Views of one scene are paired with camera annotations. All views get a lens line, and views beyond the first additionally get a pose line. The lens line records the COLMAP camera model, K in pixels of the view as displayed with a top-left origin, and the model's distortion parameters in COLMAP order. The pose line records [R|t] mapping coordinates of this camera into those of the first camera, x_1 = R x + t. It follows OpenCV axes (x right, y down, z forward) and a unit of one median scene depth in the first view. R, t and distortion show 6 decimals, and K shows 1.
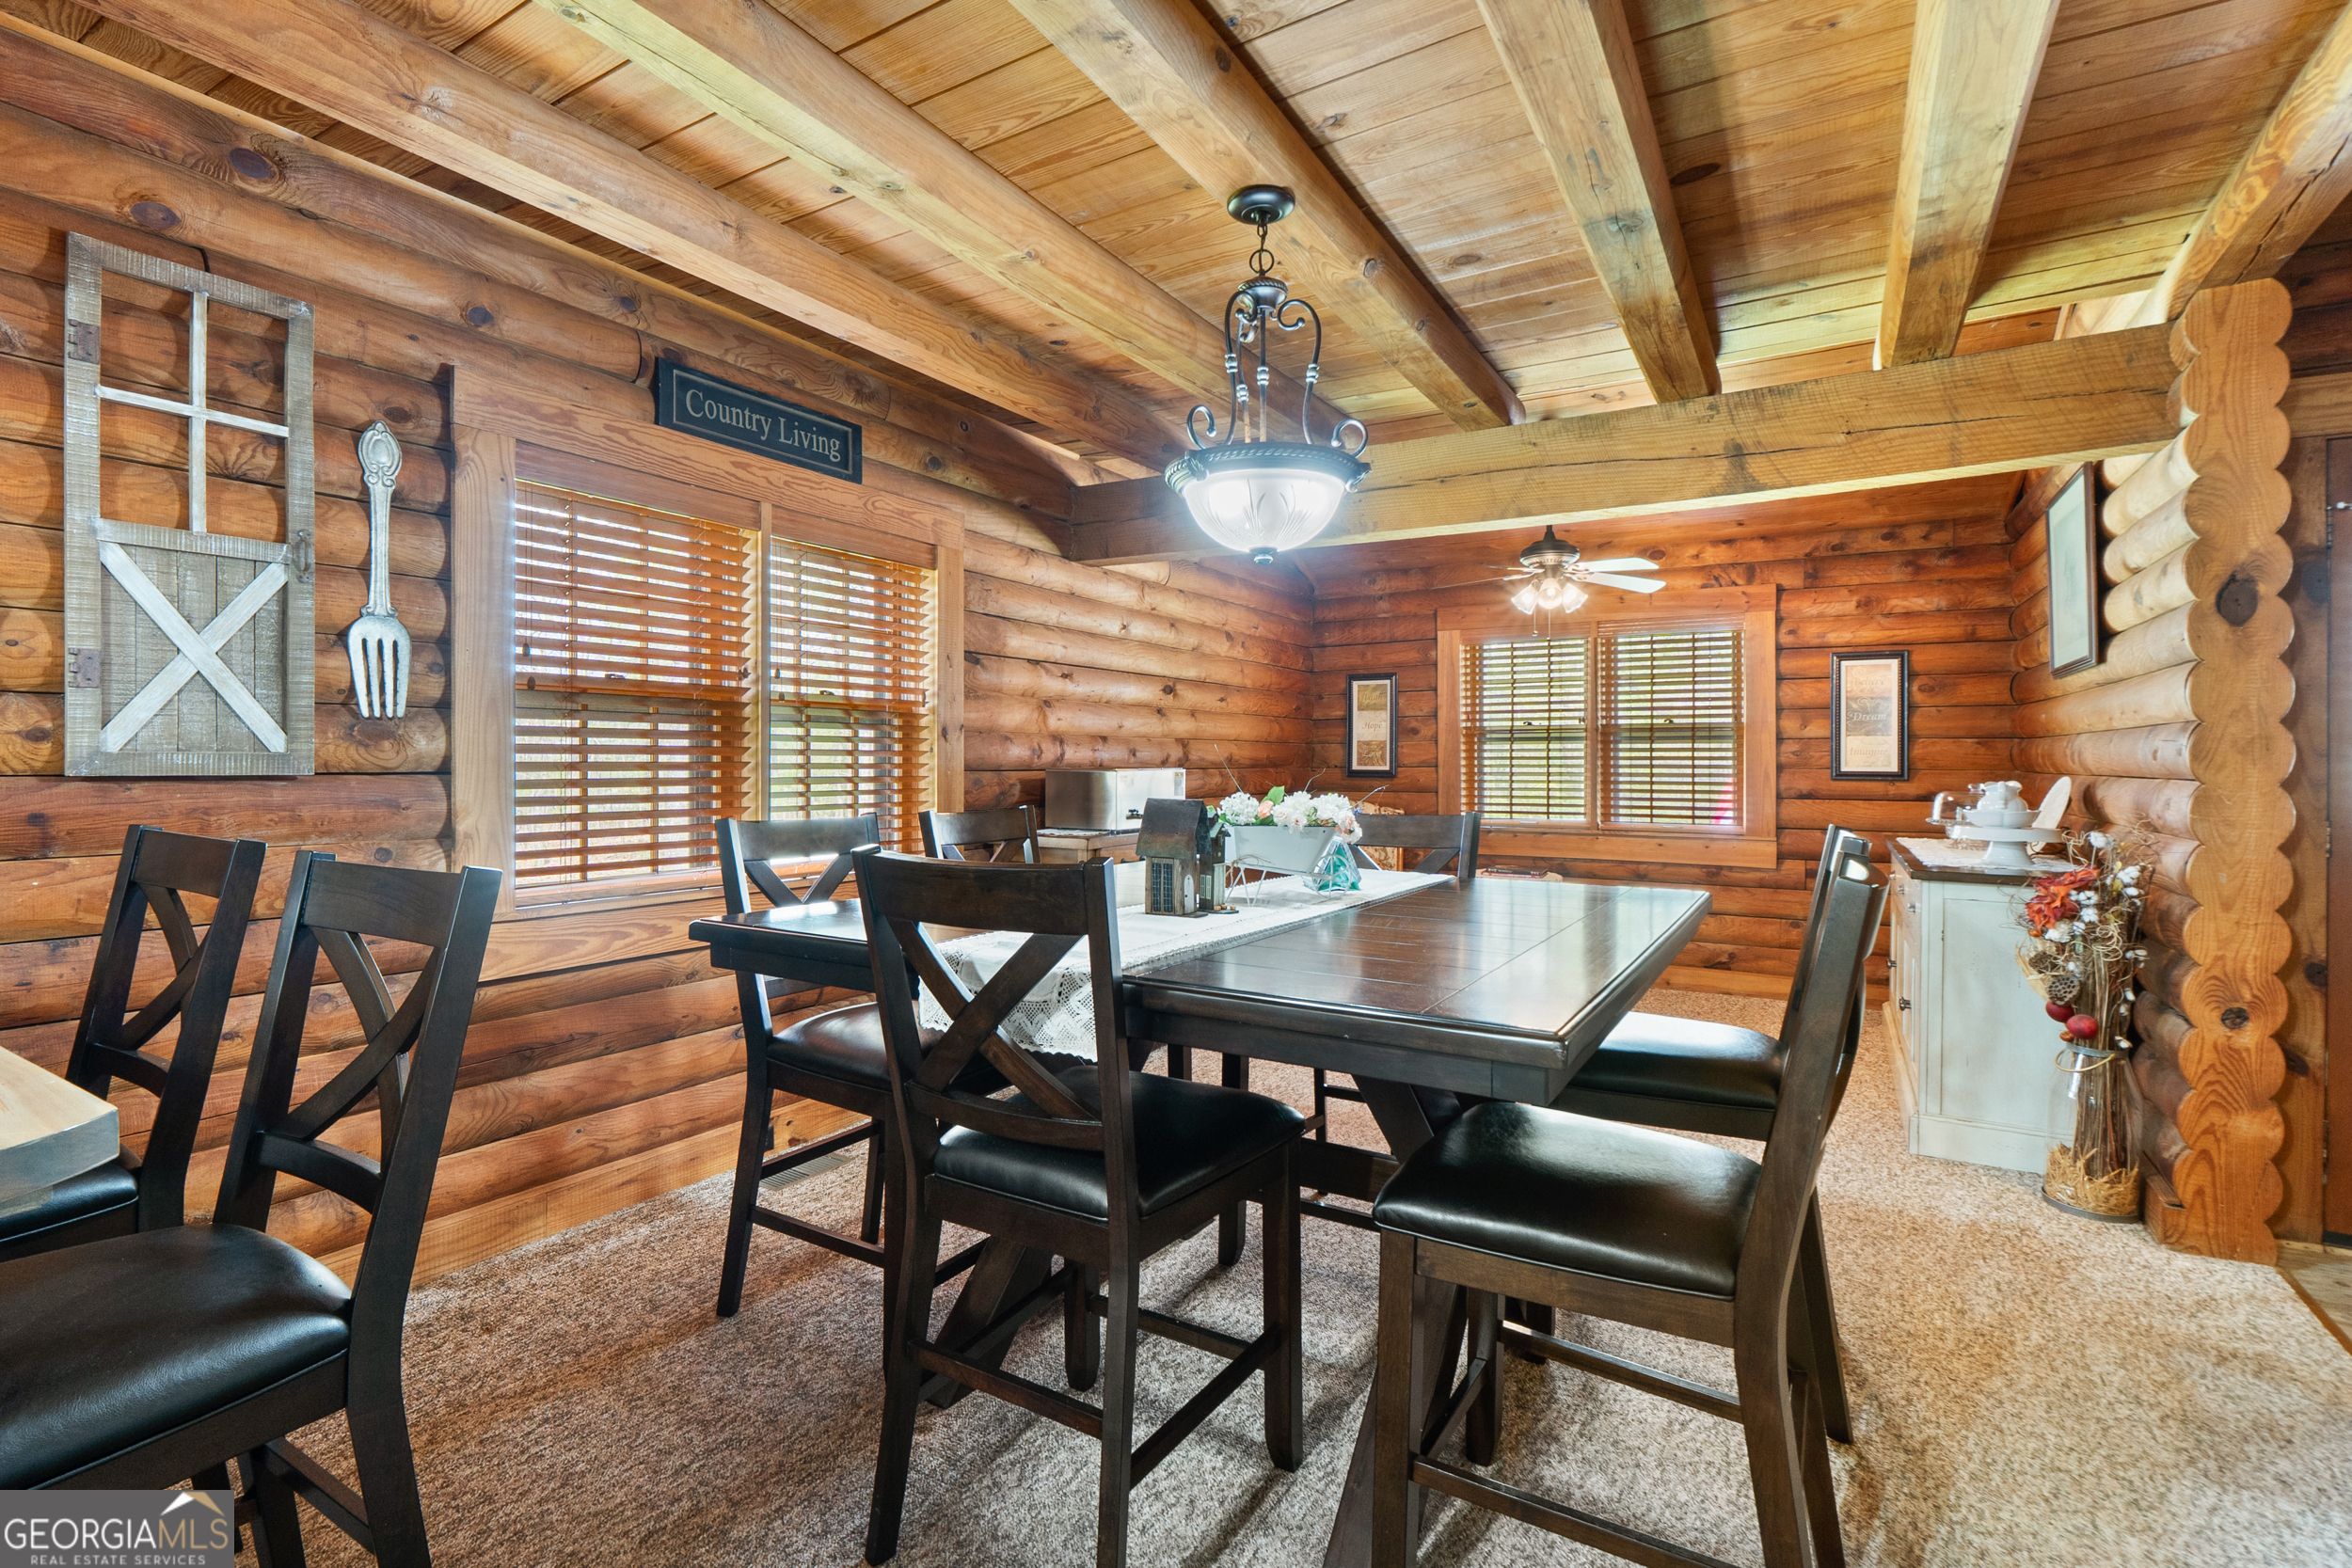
lens RADIAL K [[1080.4, 0, 1156.5], [0, 1080.4, 764.3], [0, 0, 1]] dist [-0.015343, 0.001768]
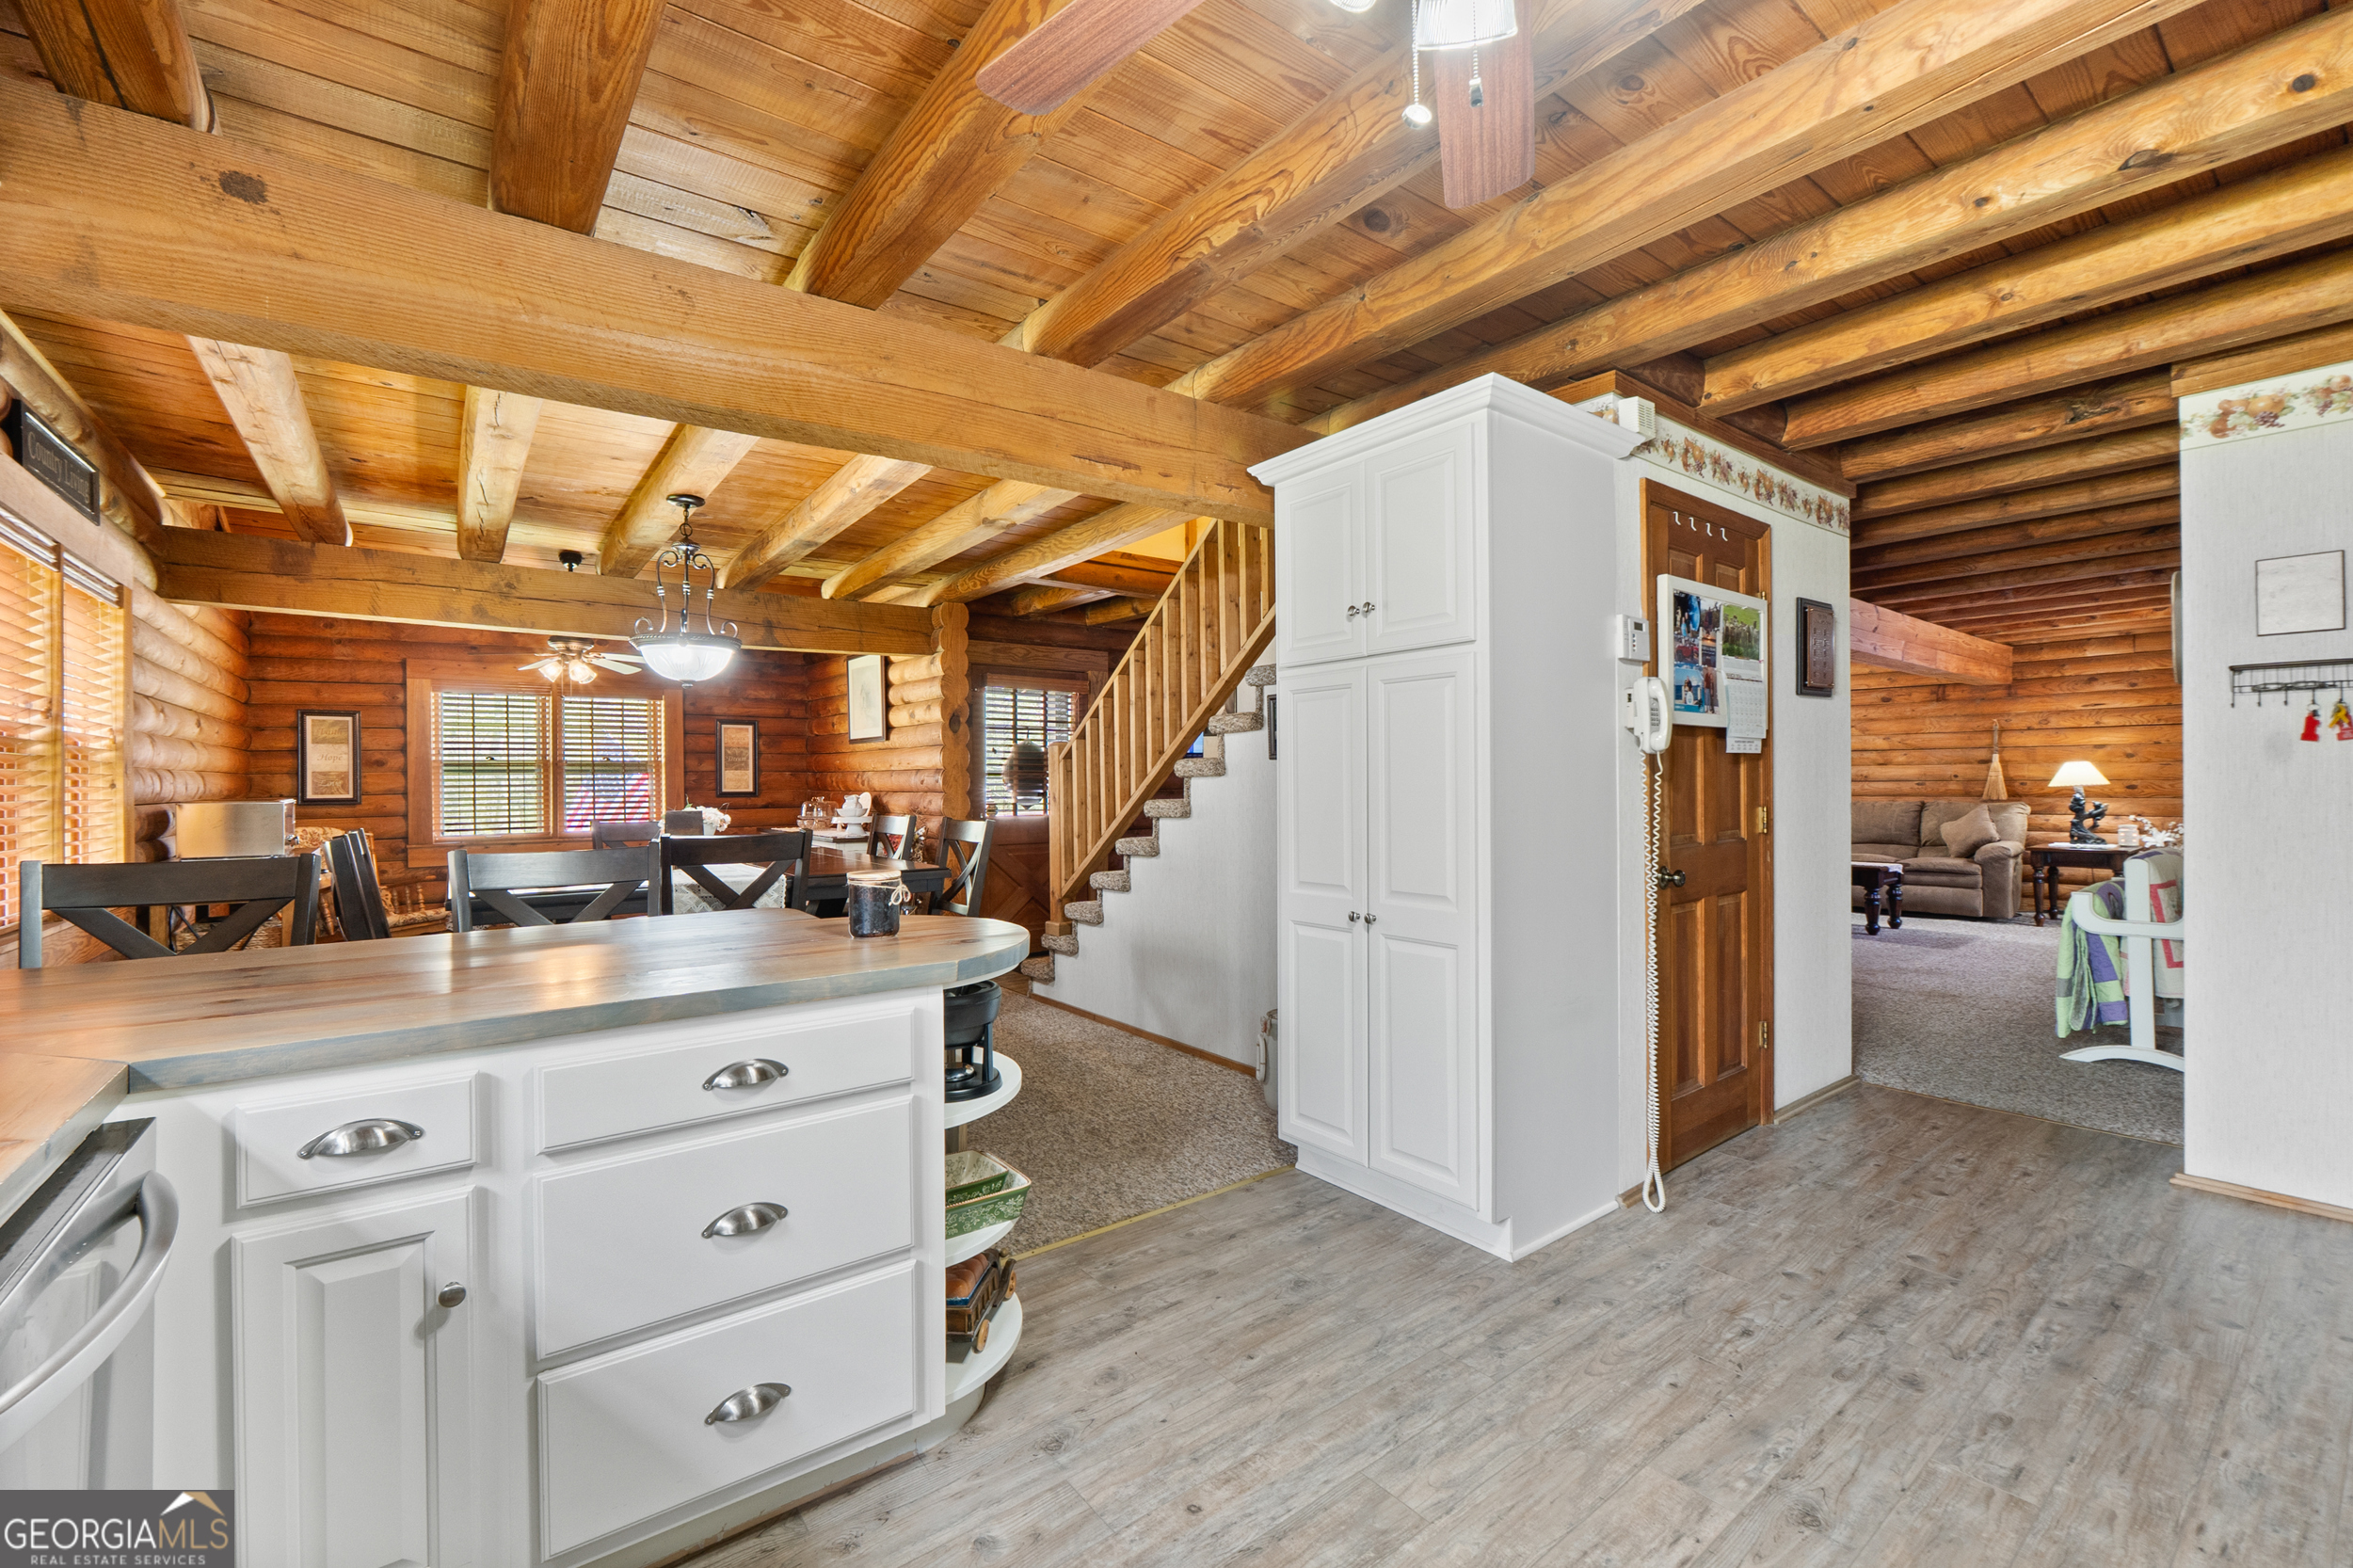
lens RADIAL K [[976.5, 0, 1168.4], [0, 976.5, 769.0], [0, 0, 1]] dist [-0.011392, -0.000263]
pose [[0.369434, 0.004518, 0.929246, -0.531475], [0.012282, 0.999877, -0.009744, -0.006300], [-0.929176, 0.015013, 0.369333, -0.192988]]
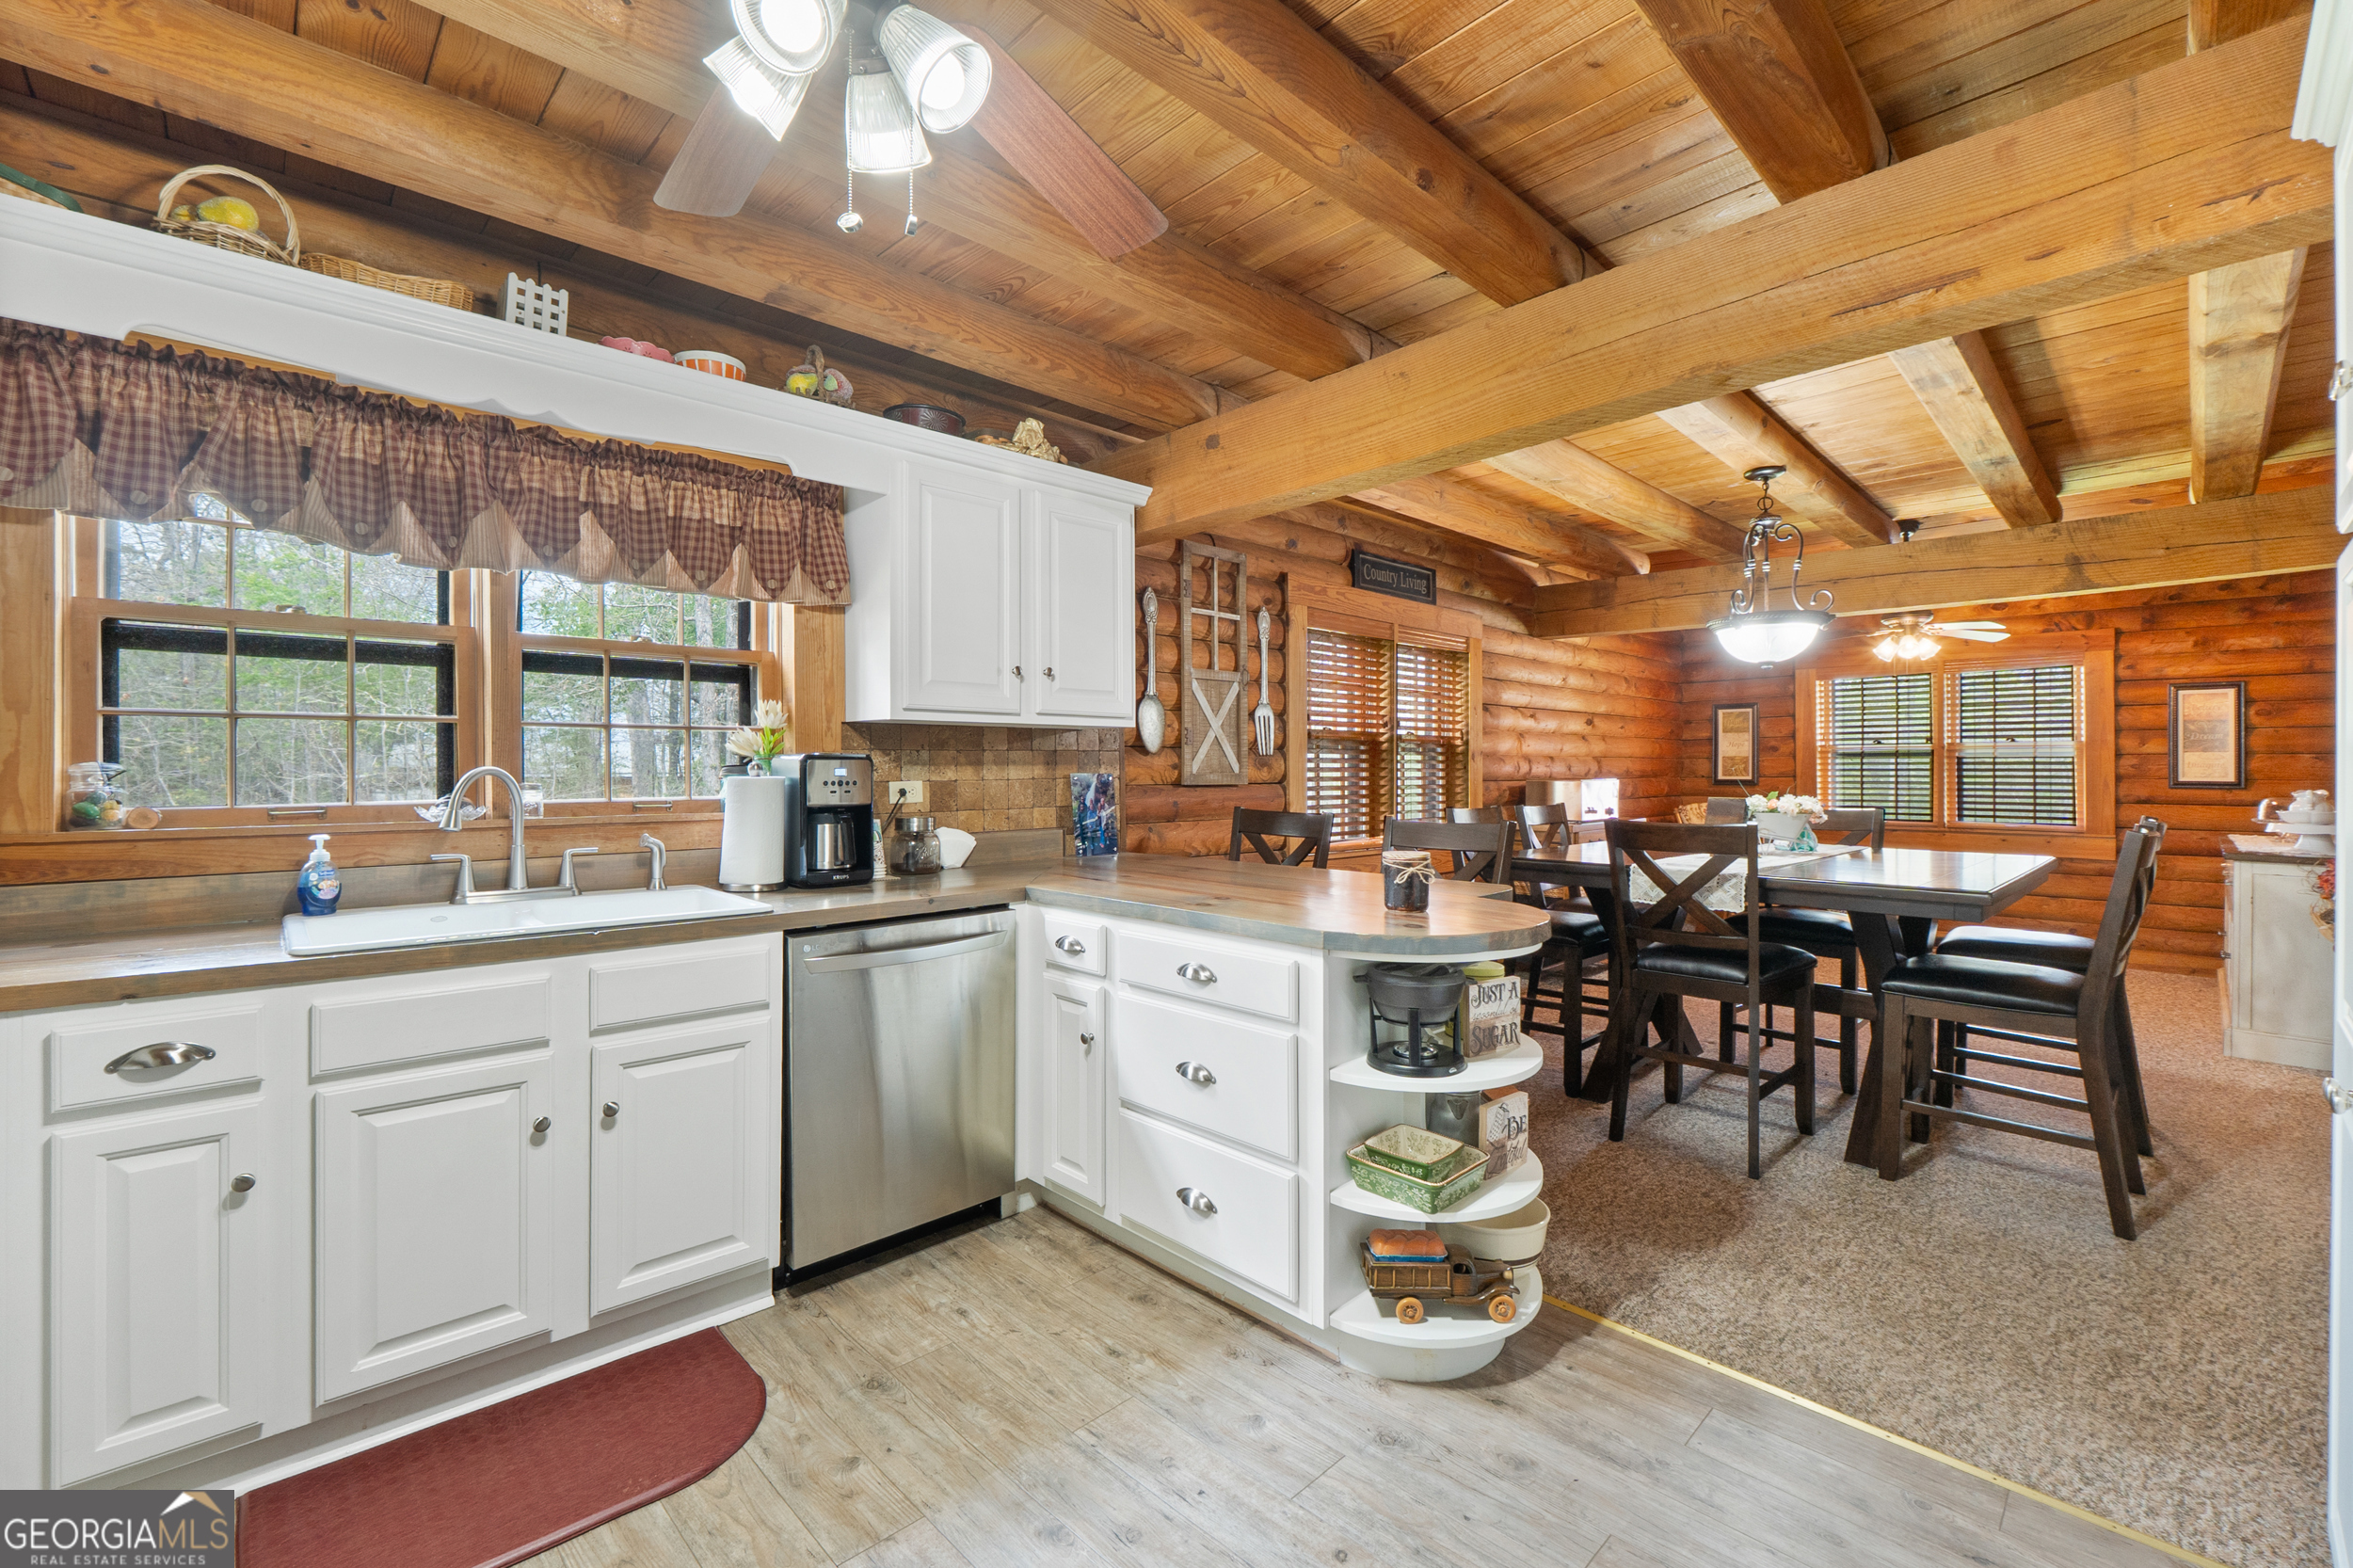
lens RADIAL K [[976.5, 0, 1171.0], [0, 976.5, 767.5], [0, 0, 1]] dist [-0.011392, -0.000263]
pose [[0.966630, -0.001824, -0.256169, -0.203883], [0.001011, 0.999994, -0.003306, -0.007015], [0.256174, 0.002937, 0.966626, -0.380585]]
